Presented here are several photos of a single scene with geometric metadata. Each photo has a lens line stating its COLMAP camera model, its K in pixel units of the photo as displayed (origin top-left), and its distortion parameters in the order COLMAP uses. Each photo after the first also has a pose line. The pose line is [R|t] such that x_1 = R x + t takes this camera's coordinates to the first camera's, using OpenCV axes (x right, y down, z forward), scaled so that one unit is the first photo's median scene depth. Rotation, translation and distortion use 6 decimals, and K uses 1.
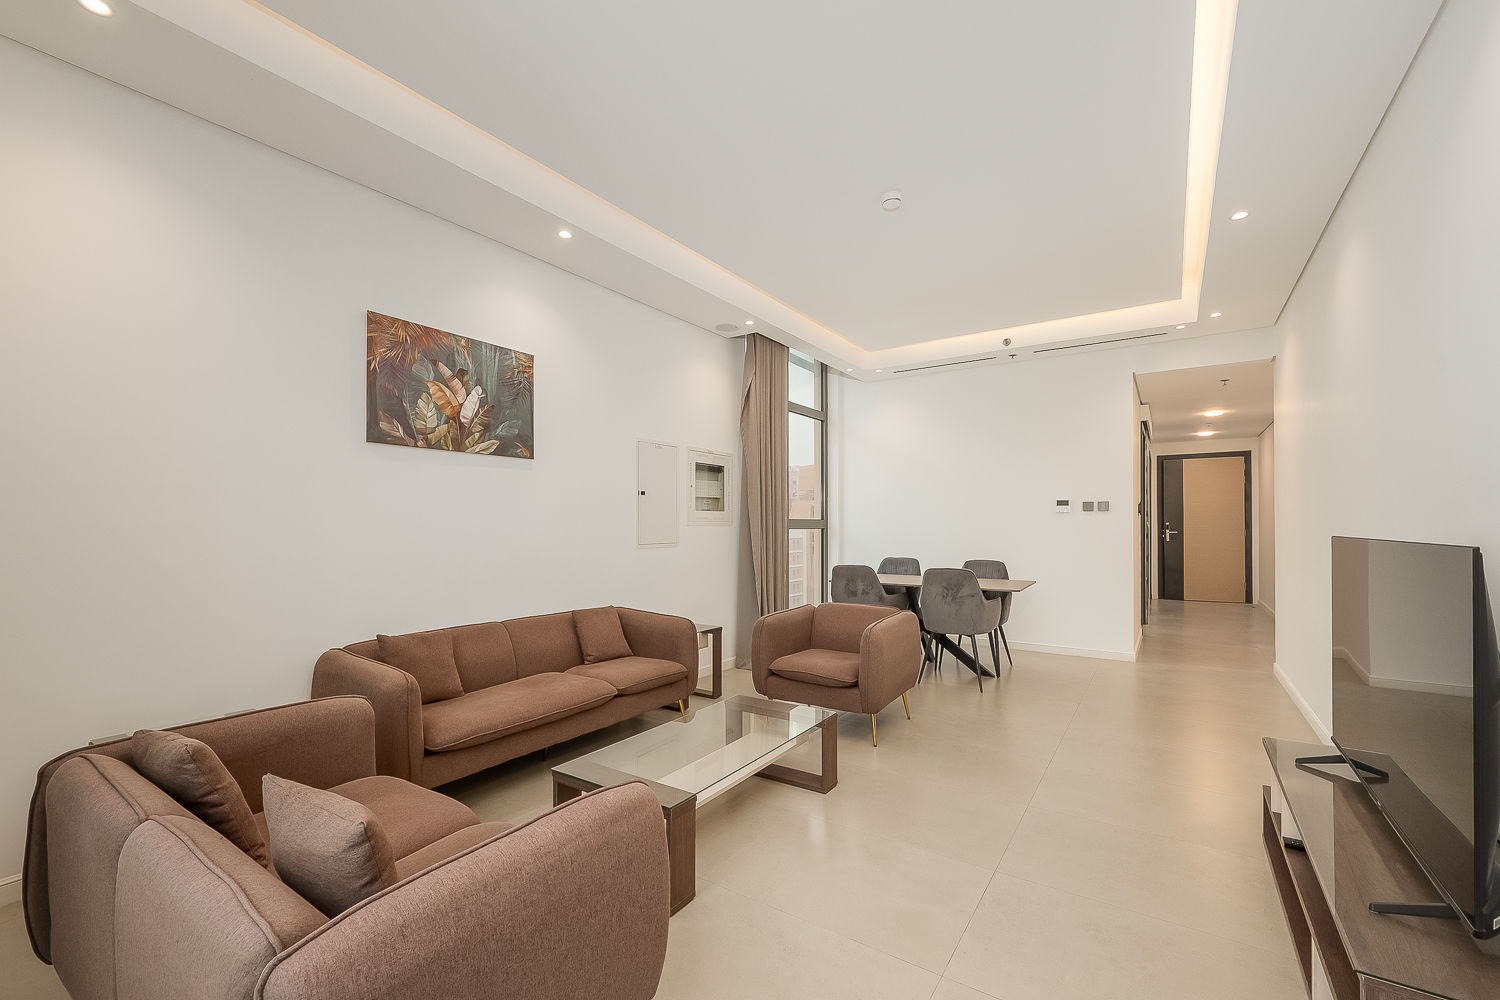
lens RADIAL K [[599.5, 0, 746.1], [0, 599.5, 525.3], [0, 0, 1]] dist [-0.004535, 0.000042]
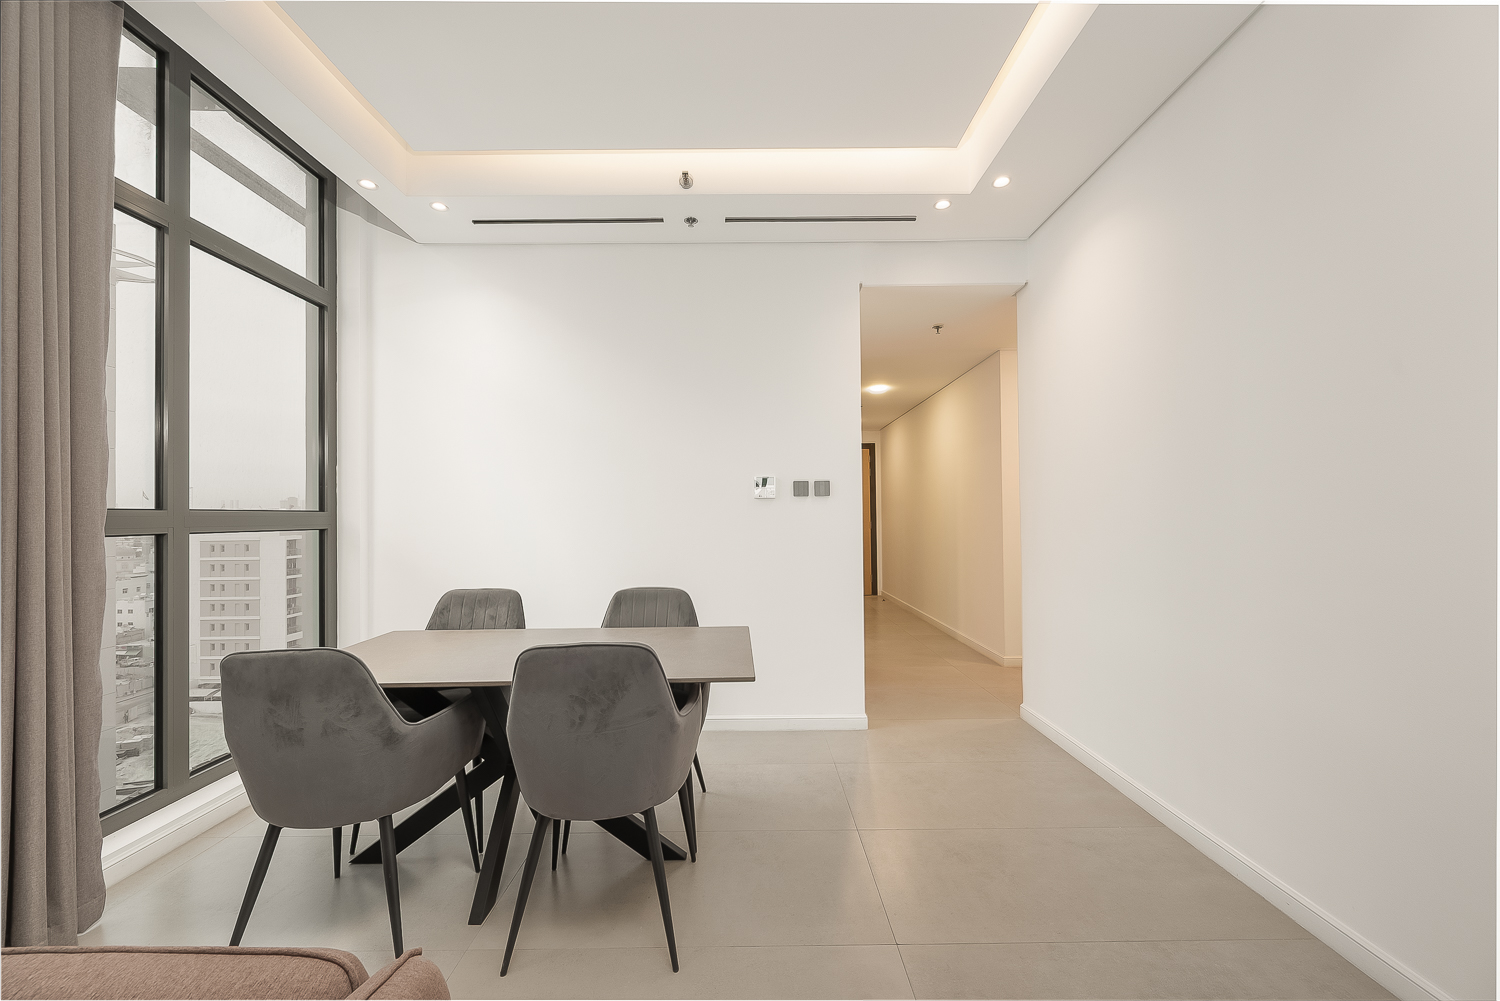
lens RADIAL K [[599.5, 0, 750.8], [0, 599.5, 511.3], [0, 0, 1]] dist [-0.004535, 0.000042]
pose [[0.820931, -0.000274, 0.571027, 0.172607], [0.008329, 0.999899, -0.011495, -0.000733], [-0.570966, 0.014193, 0.820851, 0.522574]]
